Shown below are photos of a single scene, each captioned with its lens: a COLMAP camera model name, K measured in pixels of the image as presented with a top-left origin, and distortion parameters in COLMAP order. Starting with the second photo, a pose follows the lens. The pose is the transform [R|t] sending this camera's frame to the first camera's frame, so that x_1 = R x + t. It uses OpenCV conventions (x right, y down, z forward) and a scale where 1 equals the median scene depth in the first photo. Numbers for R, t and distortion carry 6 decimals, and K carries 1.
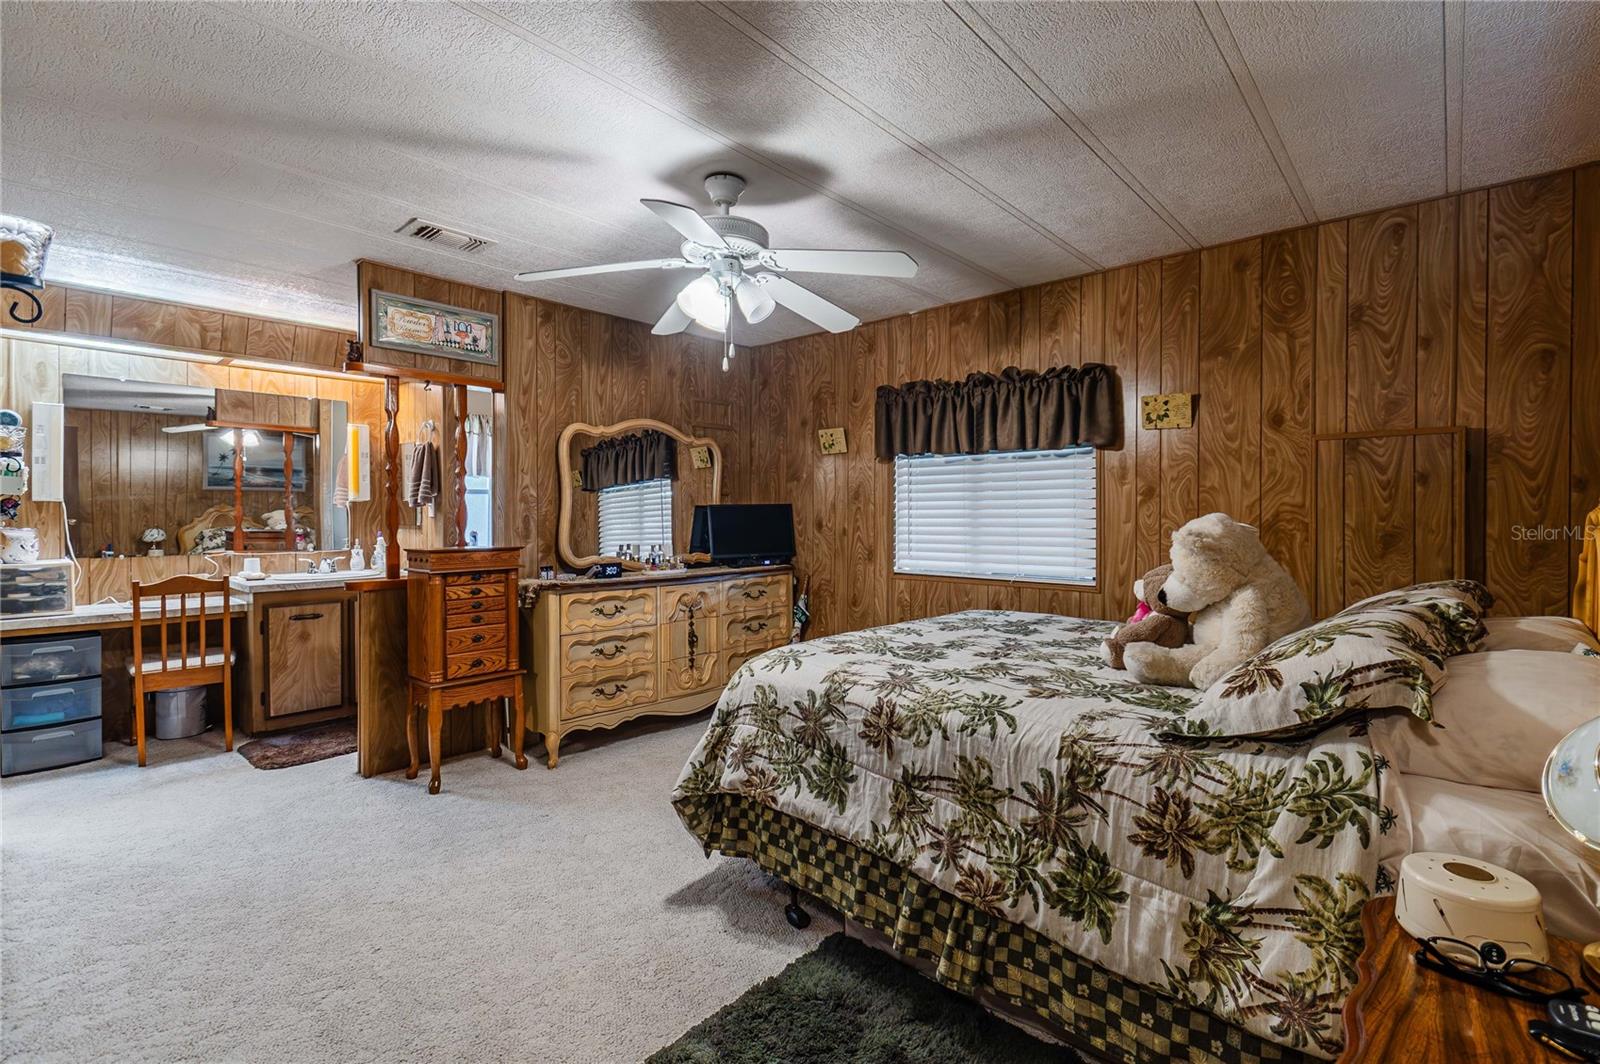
lens RADIAL K [[712.6, 0, 817.3], [0, 712.6, 525.1], [0, 0, 1]] dist [0.001117, -0.000305]
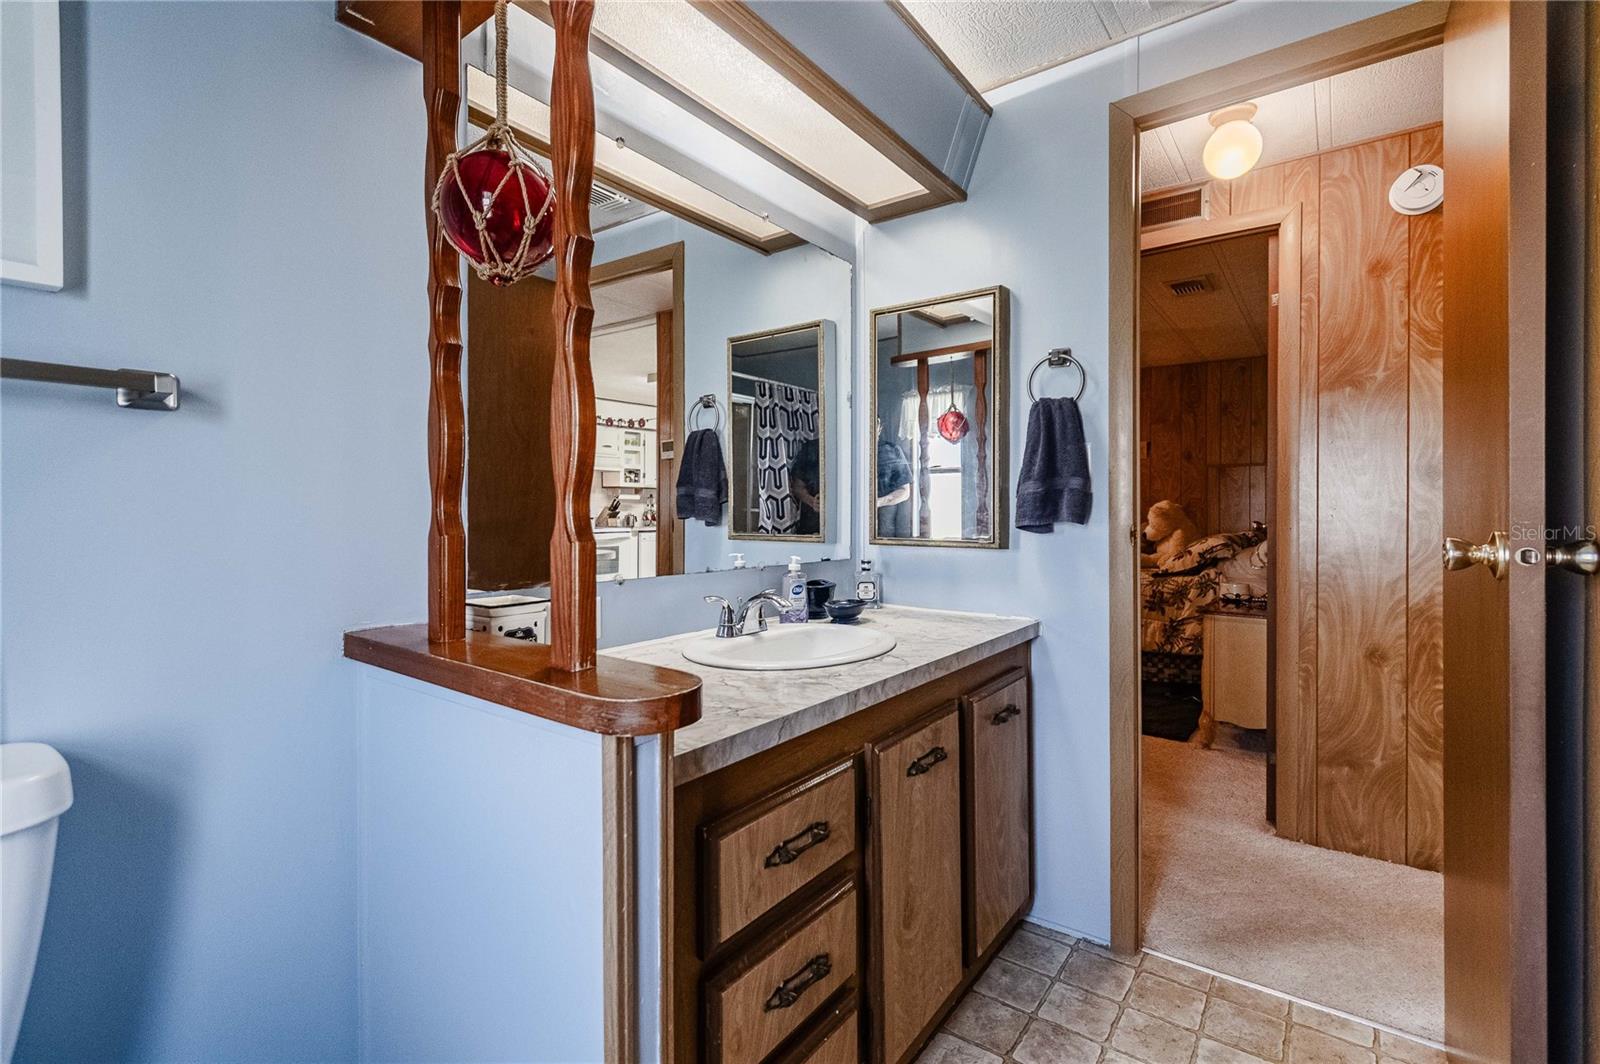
lens RADIAL K [[712.6, 0, 817.3], [0, 712.6, 525.1], [0, 0, 1]] dist [0.001117, -0.000305]
pose [[0.995311, 0.001805, 0.096705, -1.185914], [-0.001421, 0.999991, -0.004033, 0.110203], [-0.096711, 0.003877, 0.995305, -1.801354]]
